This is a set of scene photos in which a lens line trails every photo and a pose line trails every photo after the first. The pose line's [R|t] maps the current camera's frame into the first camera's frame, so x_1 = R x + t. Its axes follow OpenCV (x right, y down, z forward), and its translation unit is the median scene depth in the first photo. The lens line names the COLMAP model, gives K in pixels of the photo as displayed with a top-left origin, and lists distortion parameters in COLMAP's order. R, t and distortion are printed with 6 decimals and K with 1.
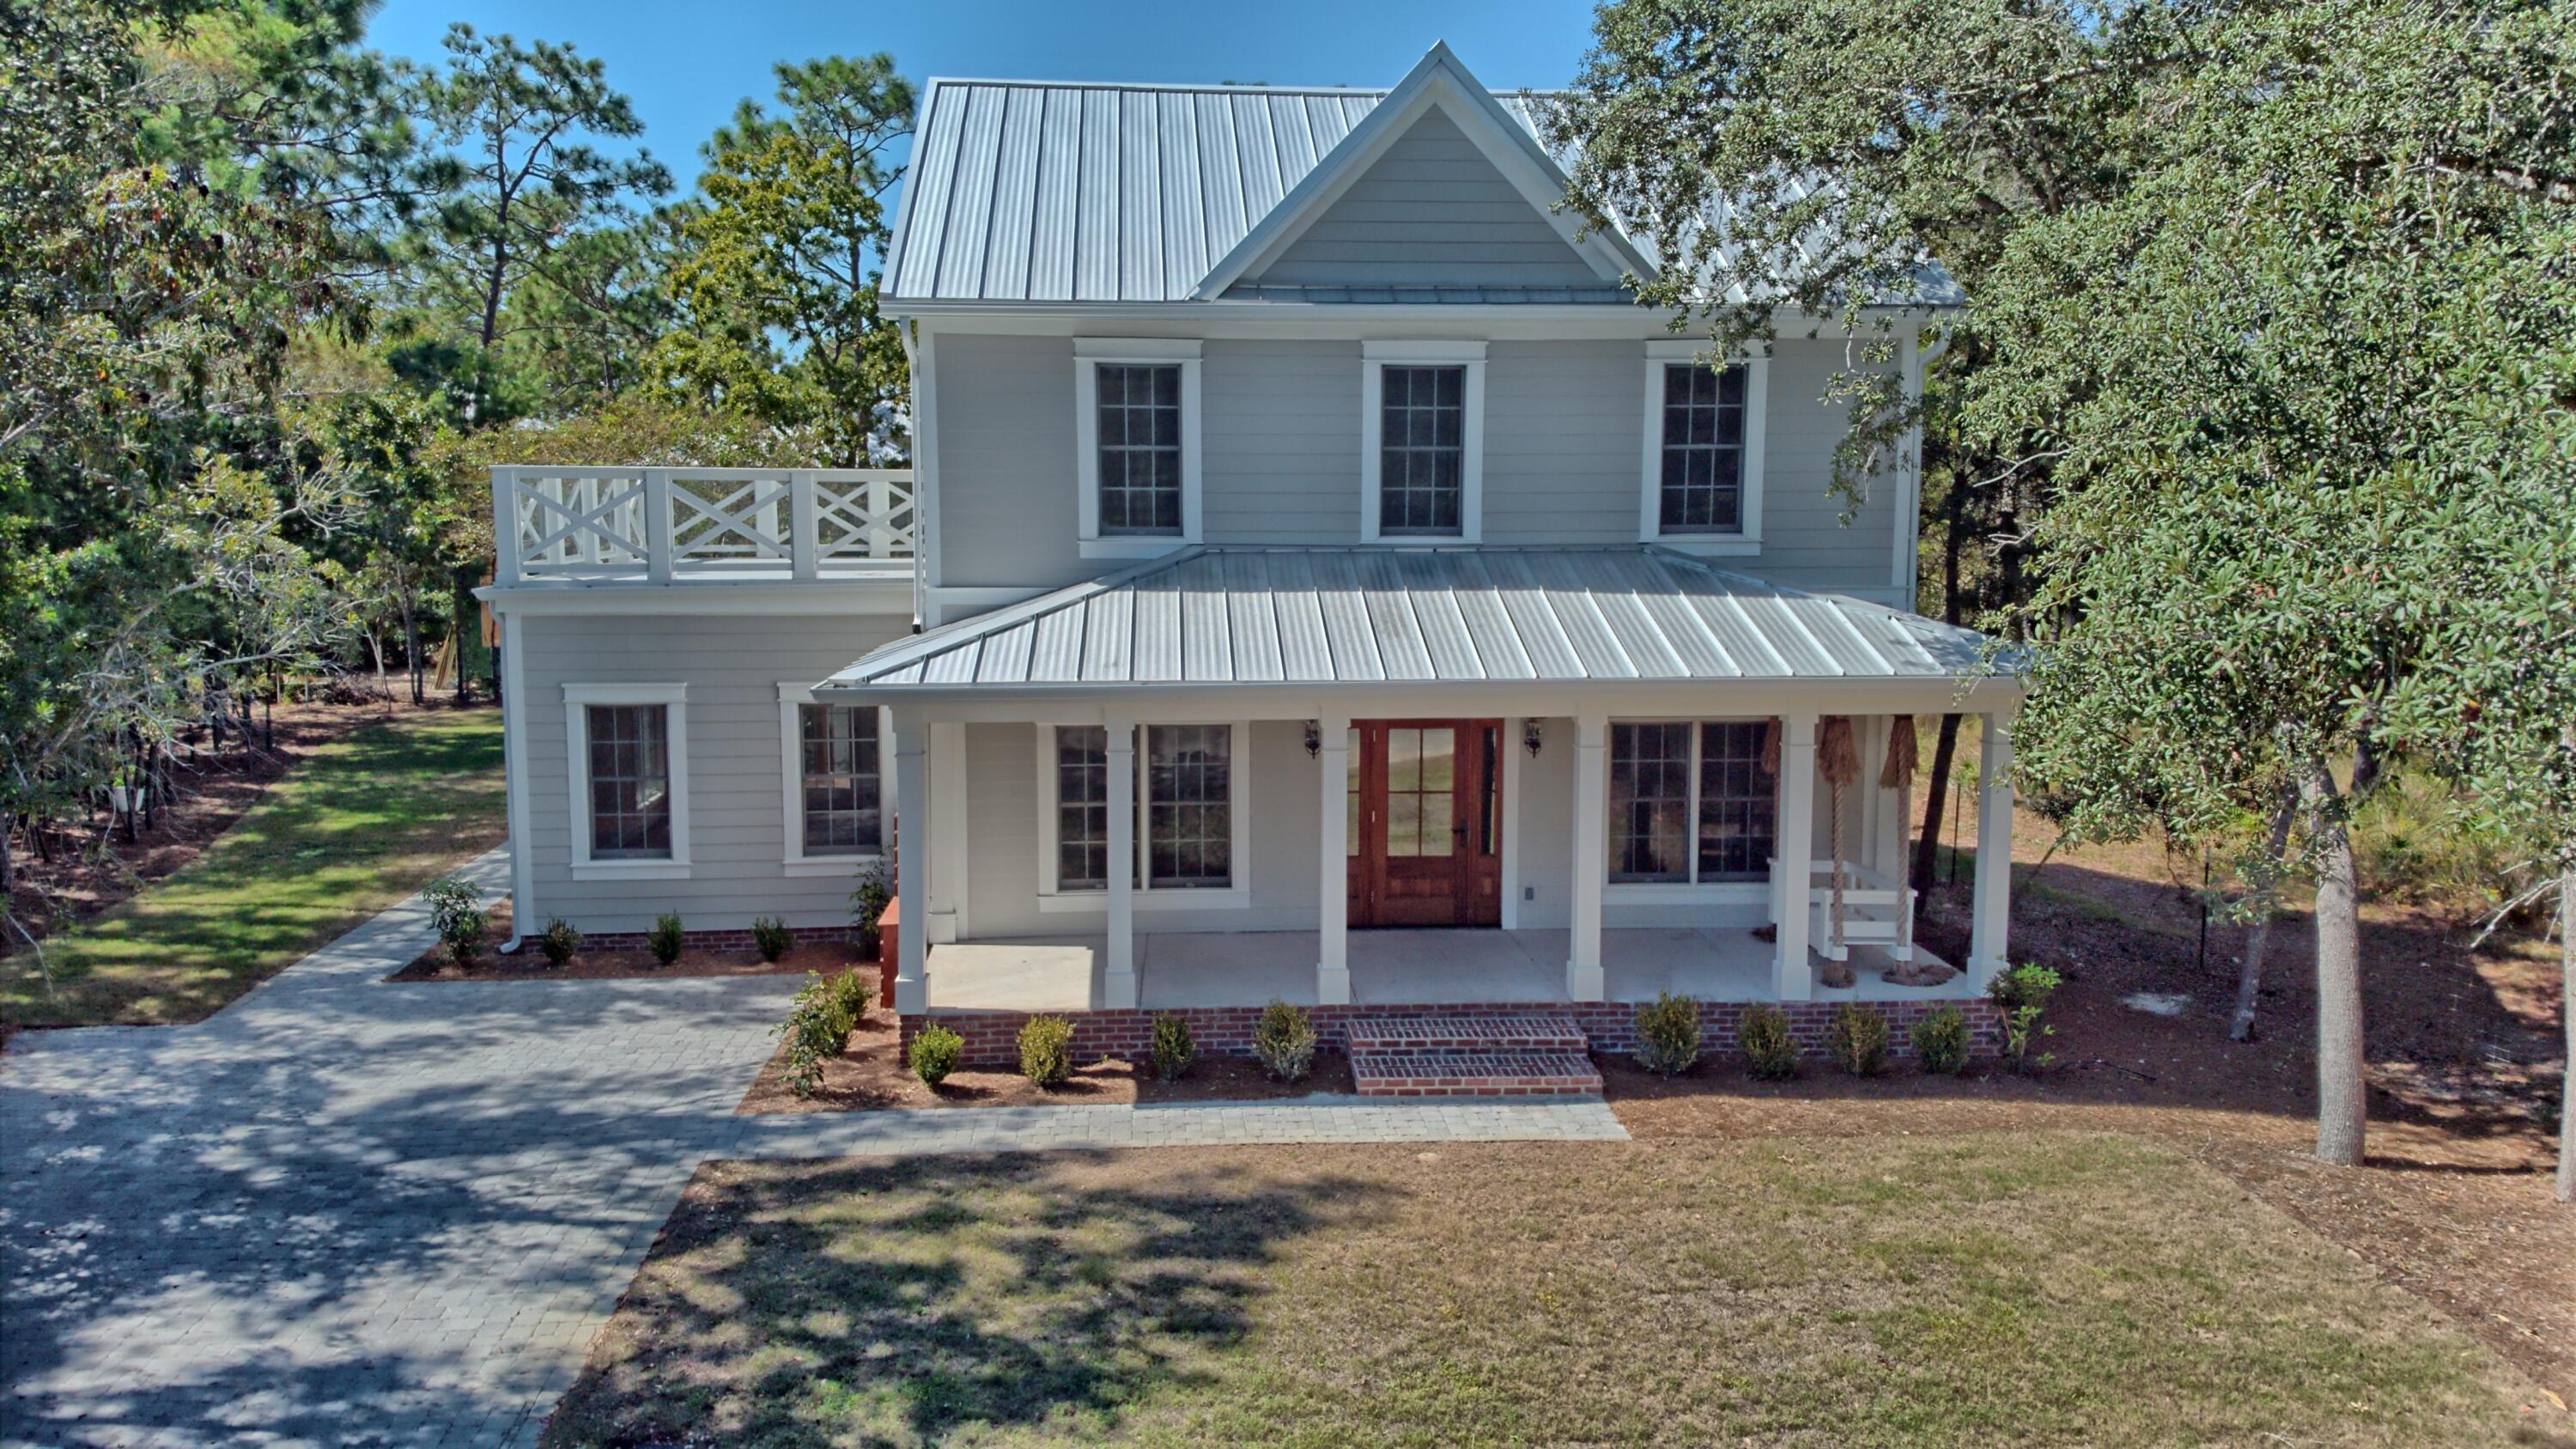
lens RADIAL K [[1930.2, 0, 1287.6], [0, 1930.2, 696.9], [0, 0, 1]] dist [0.219732, -0.439828]
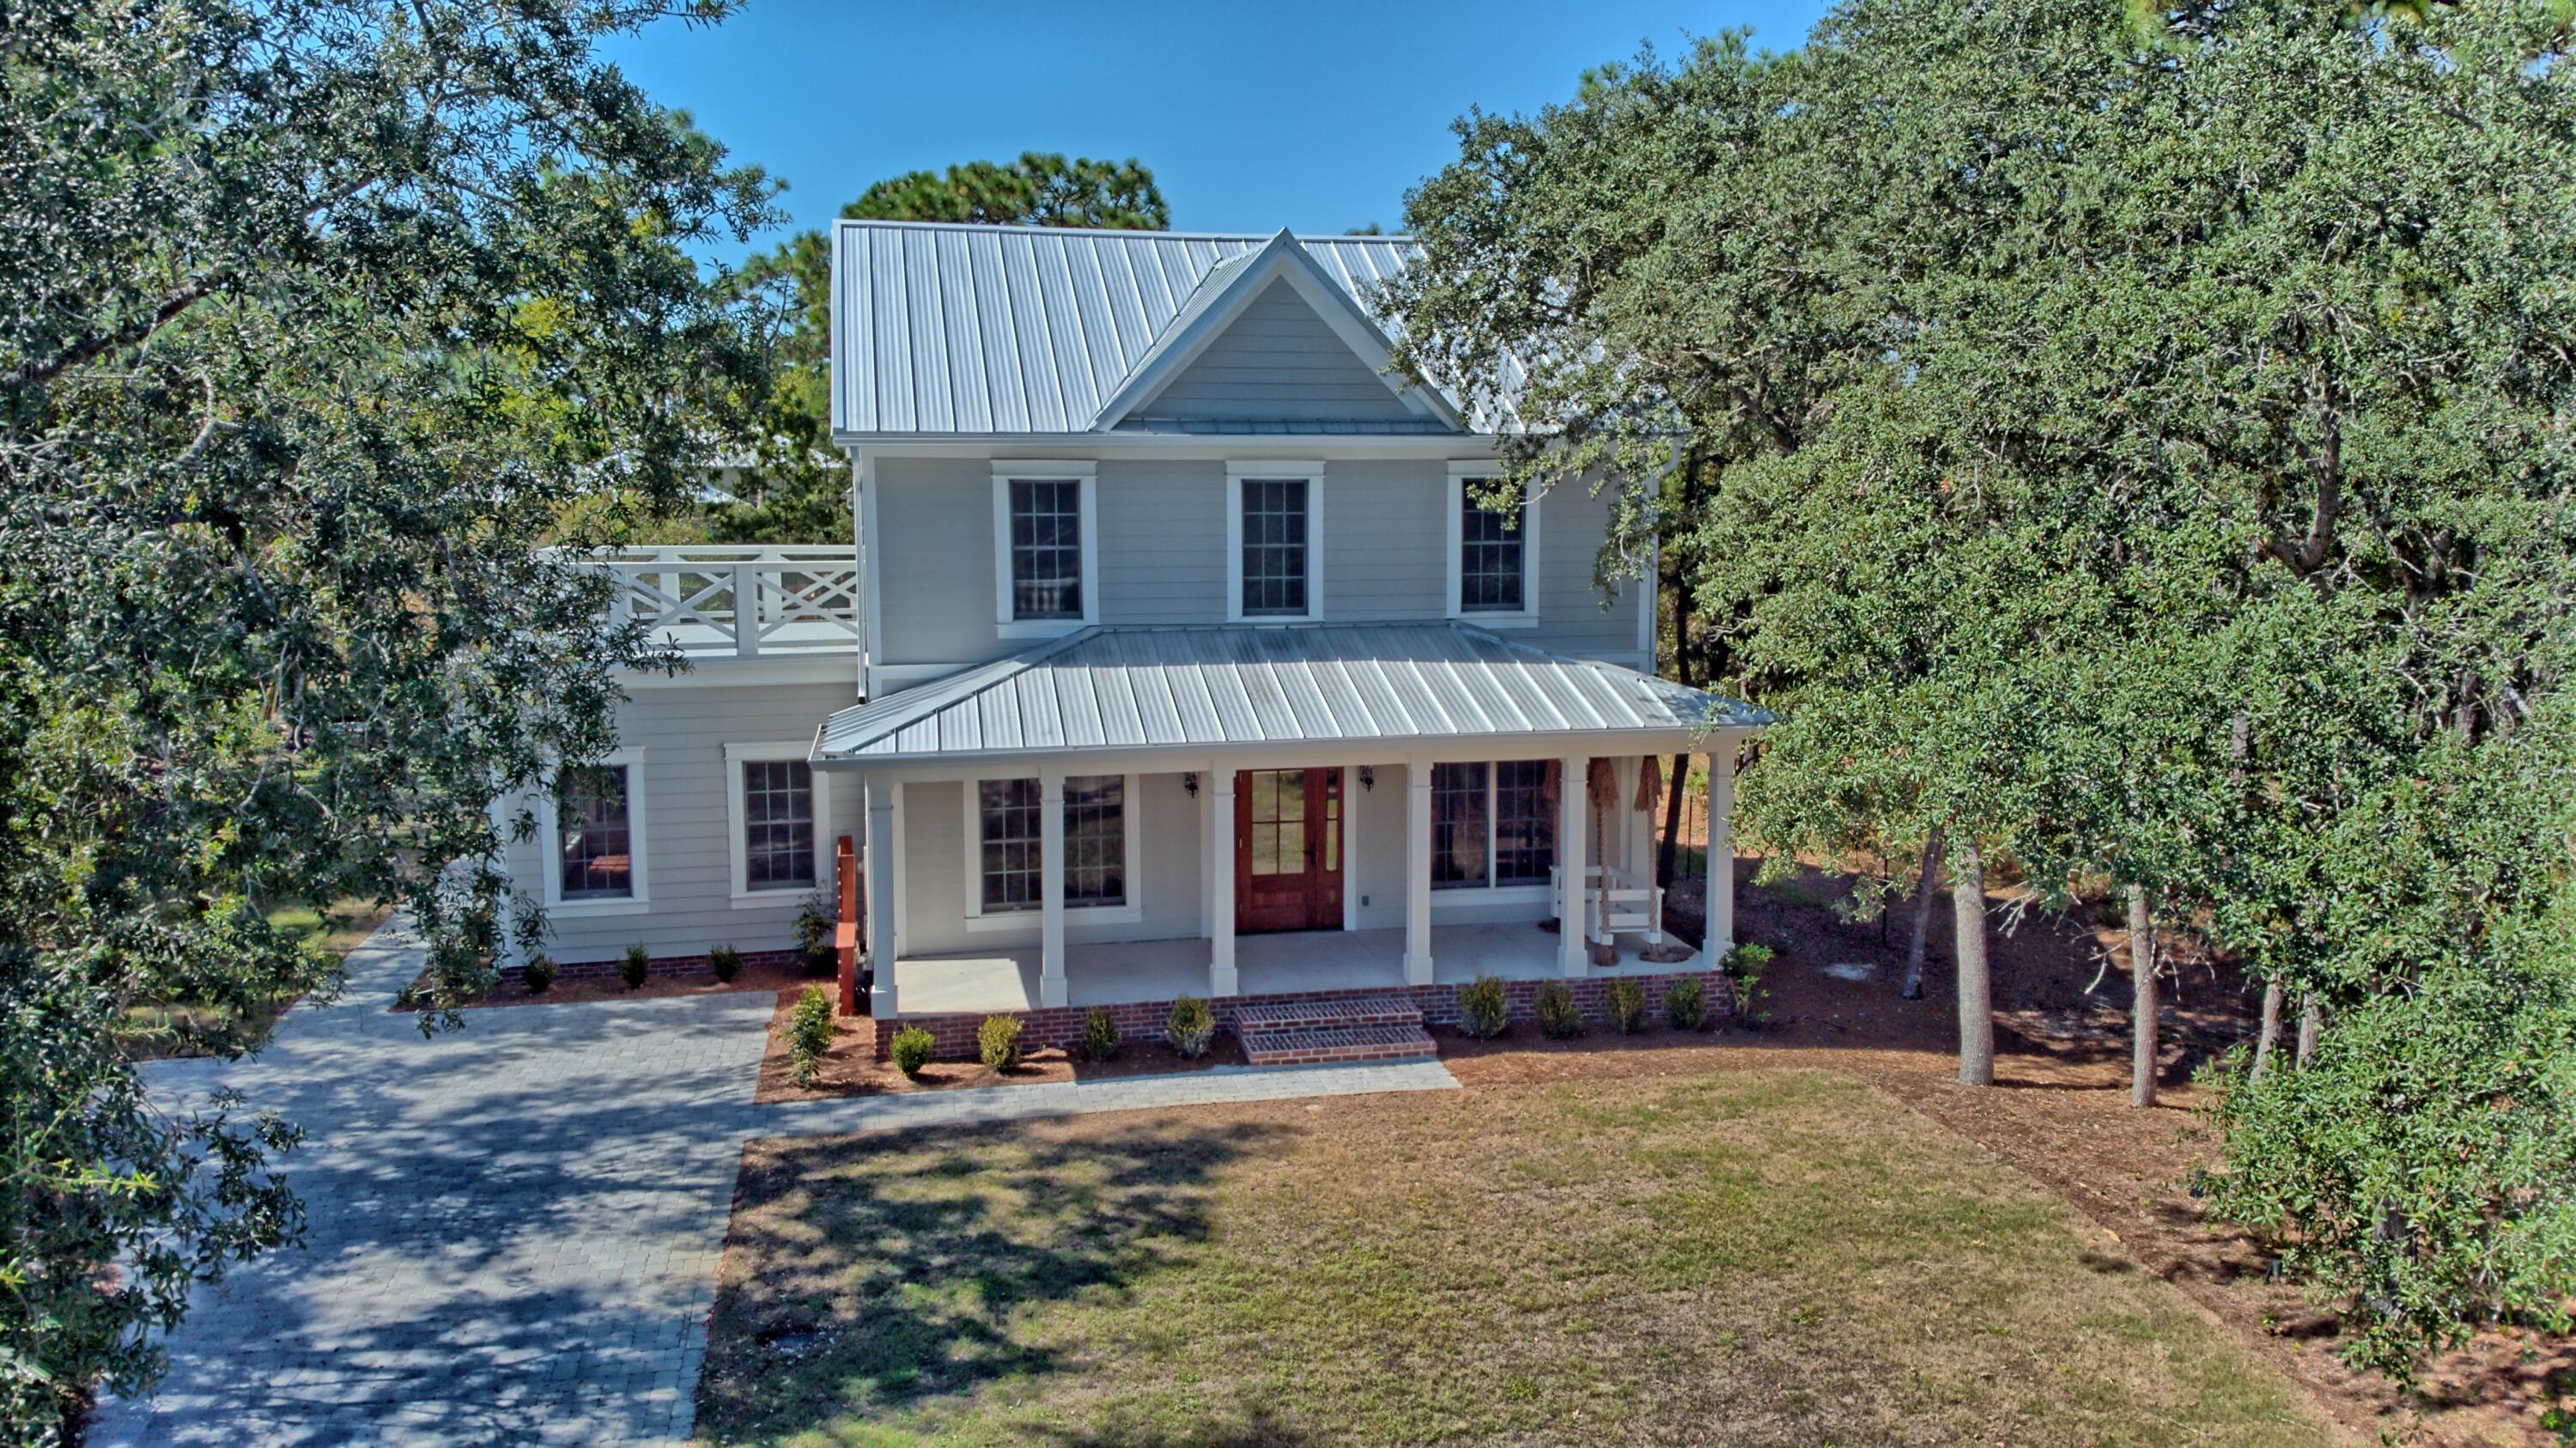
lens RADIAL K [[1932.4, 0, 1298.7], [0, 1932.4, 688.2], [0, 0, 1]] dist [0.143274, -0.259551]
pose [[0.990342, -0.019180, 0.137315, -0.096134], [0.020005, 0.999789, -0.004627, -0.034315], [-0.137197, 0.007330, 0.990517, -0.251269]]
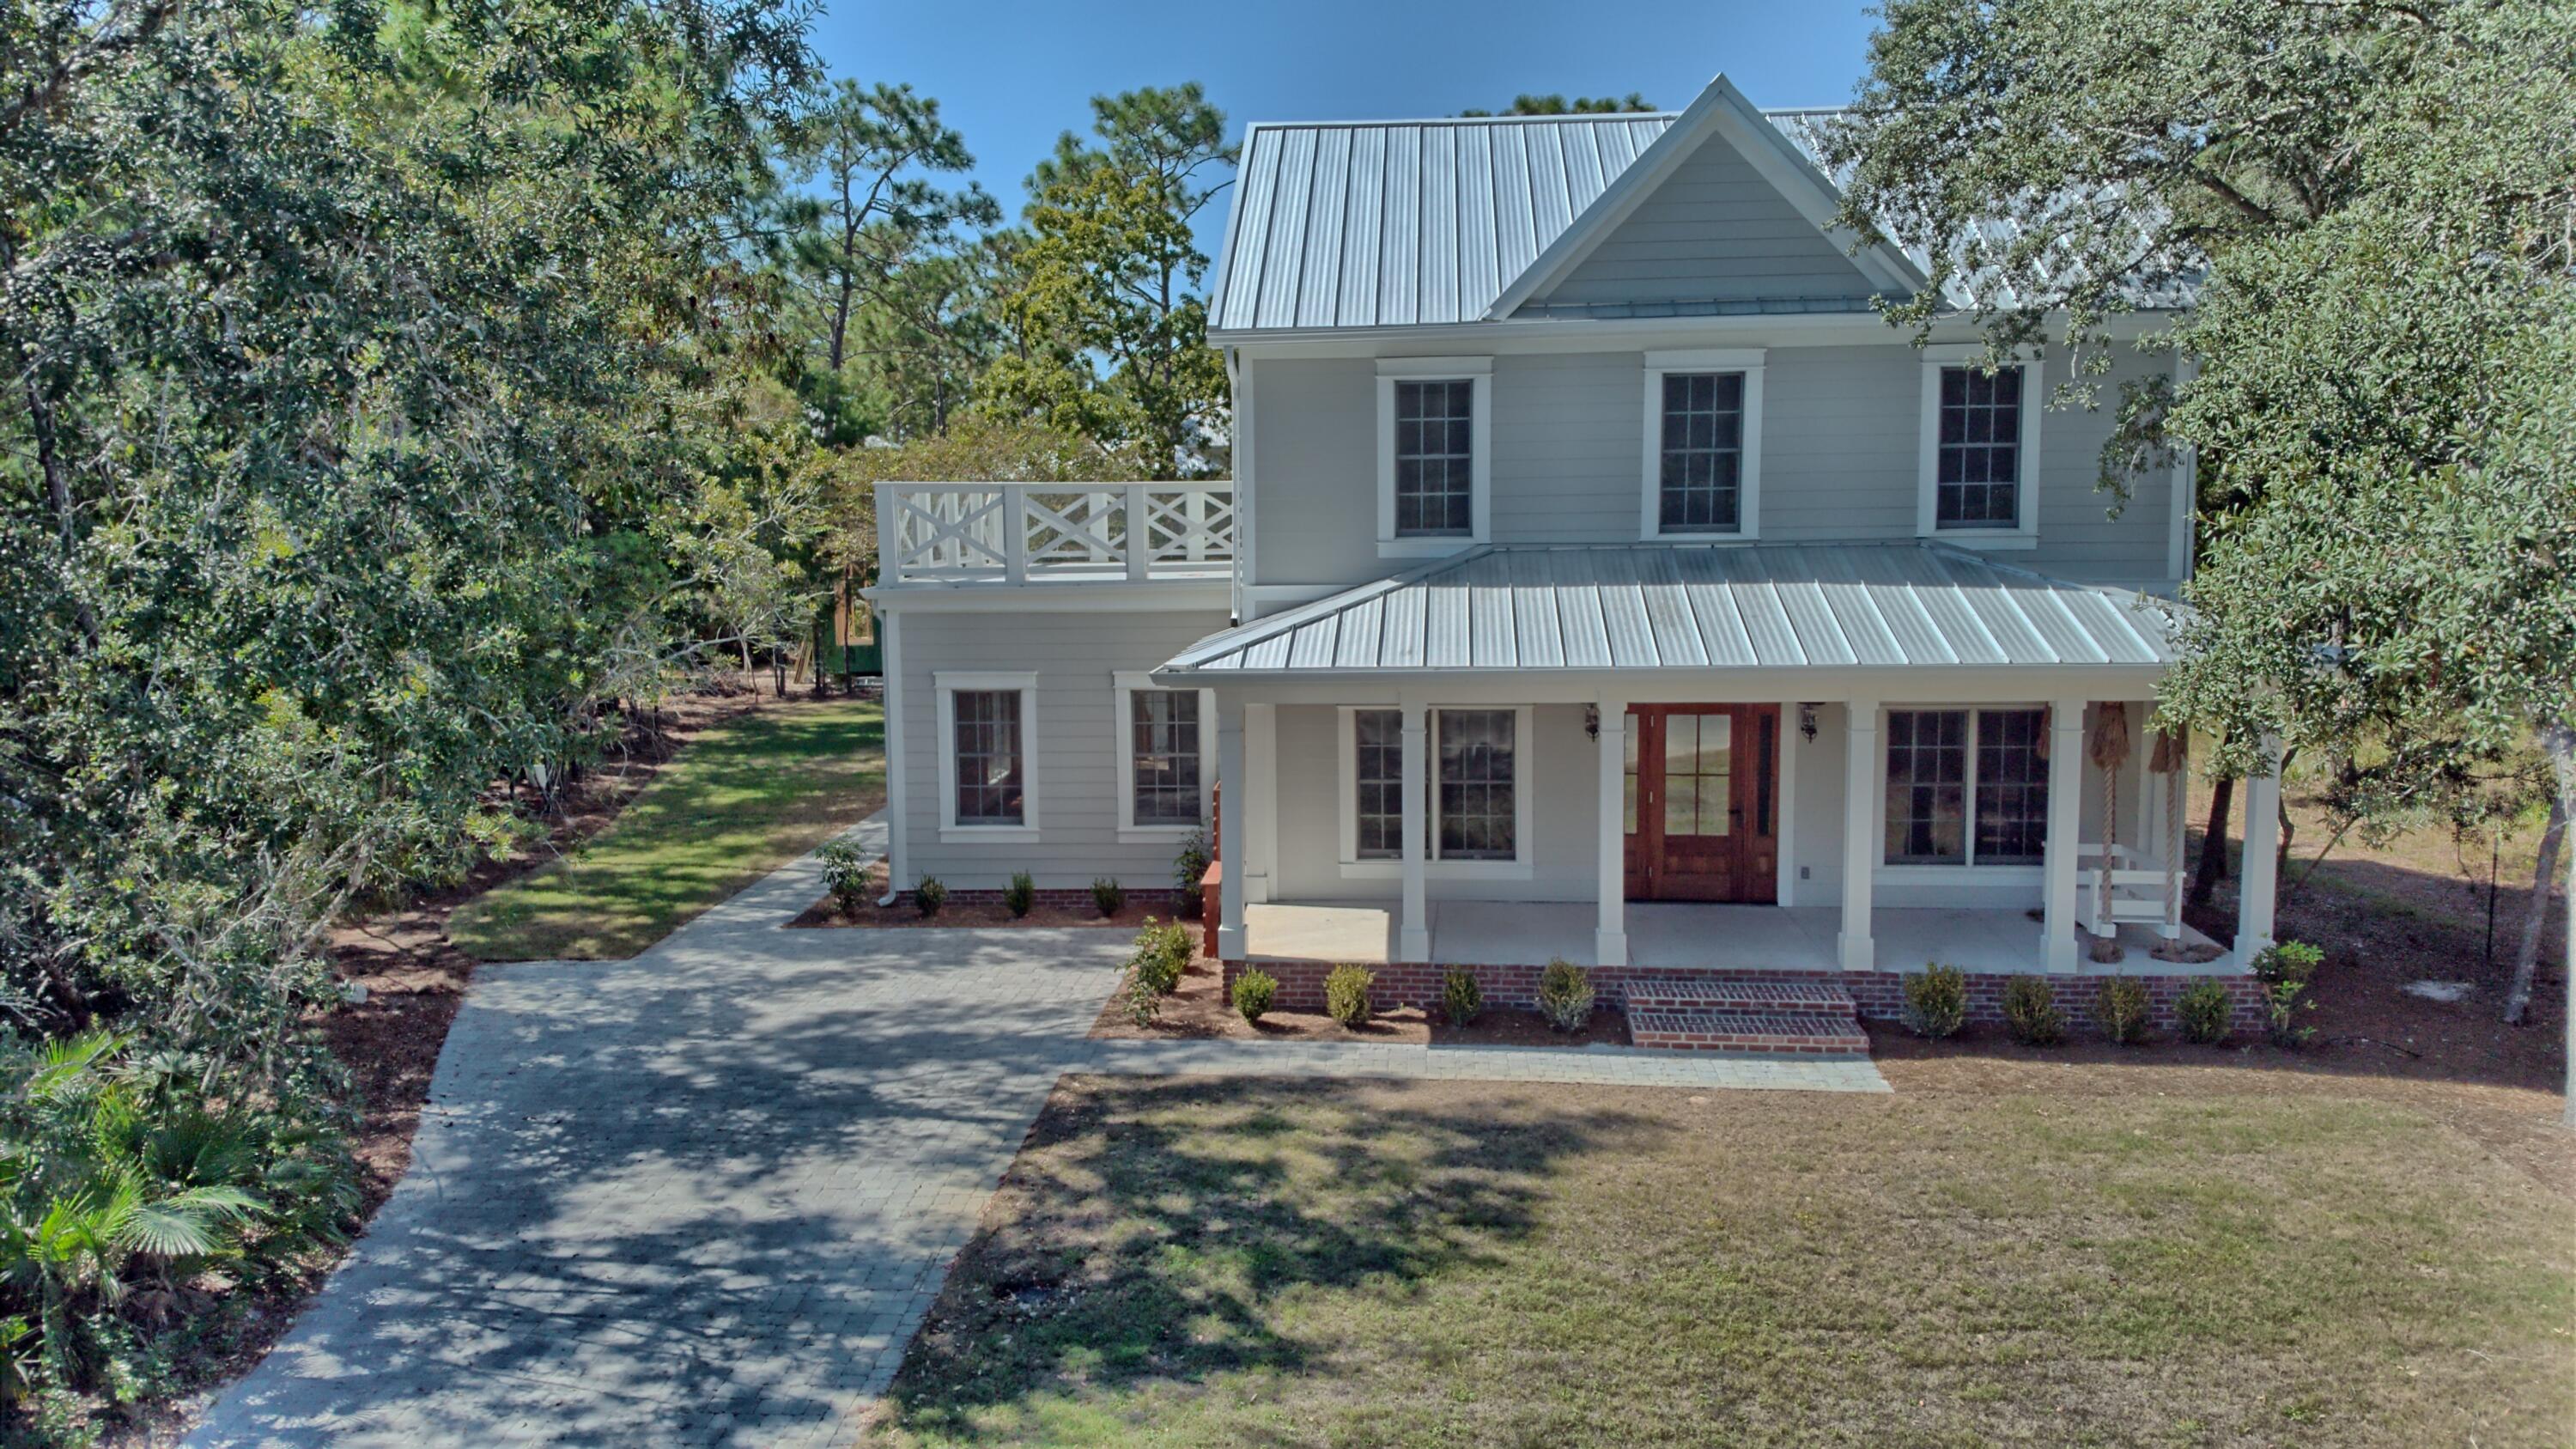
lens RADIAL K [[1930.2, 0, 1287.6], [0, 1930.2, 696.9], [0, 0, 1]] dist [0.219732, -0.439828]
pose [[0.989113, 0.004792, -0.147079, 0.004257], [-0.004967, 0.999987, -0.000825, 0.009745], [0.147073, 0.001546, 0.989124, -0.107500]]
